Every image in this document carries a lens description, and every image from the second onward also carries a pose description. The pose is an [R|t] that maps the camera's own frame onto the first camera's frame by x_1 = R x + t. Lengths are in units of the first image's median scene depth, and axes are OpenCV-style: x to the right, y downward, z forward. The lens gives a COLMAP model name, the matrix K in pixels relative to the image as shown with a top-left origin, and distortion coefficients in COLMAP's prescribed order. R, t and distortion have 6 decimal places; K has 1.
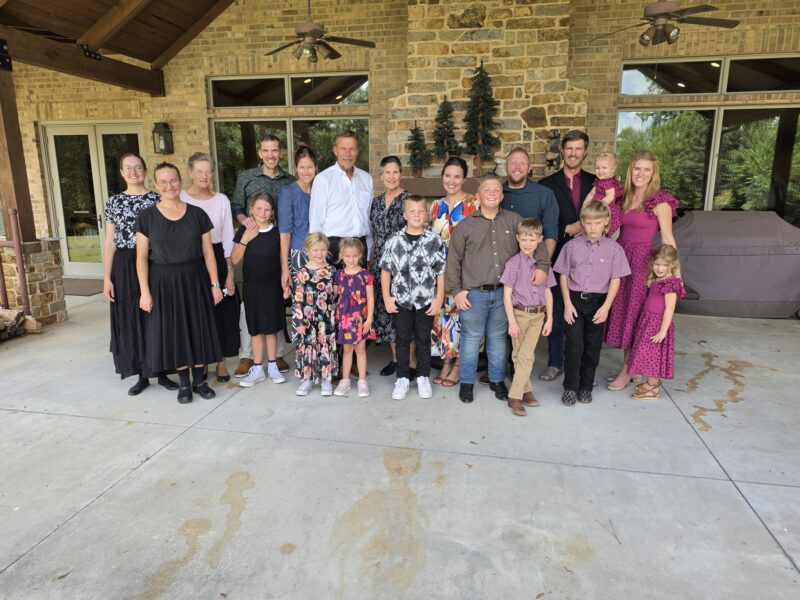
lens RADIAL K [[549.7, 0, 400.3], [0, 549.7, 301.9], [0, 0, 1]] dist [0.013656, -0.018462]
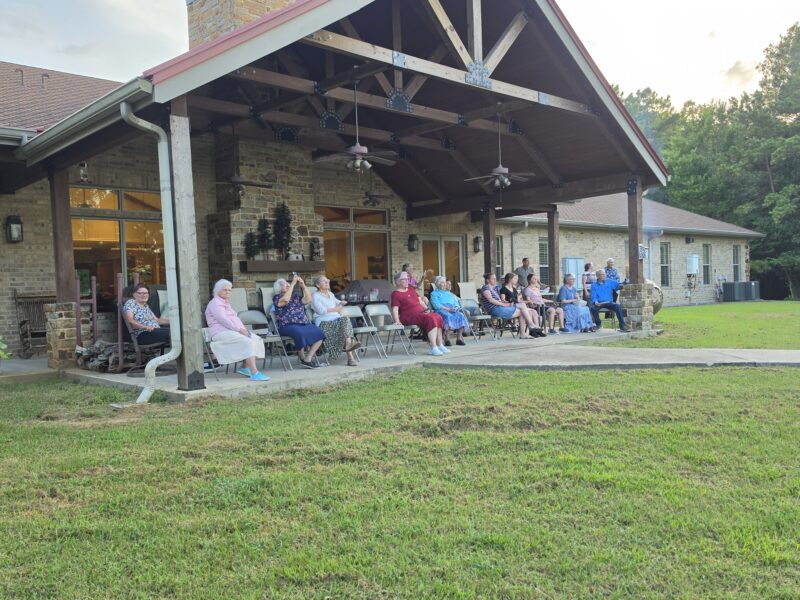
lens RADIAL K [[670.0, 0, 405.8], [0, 670.0, 304.9], [0, 0, 1]] dist [-0.041074, -0.026453]
pose [[0.564648, -0.036356, 0.824531, -1.399347], [0.200051, 0.975266, -0.093995, 0.191584], [-0.800720, 0.218022, 0.557955, -0.488715]]
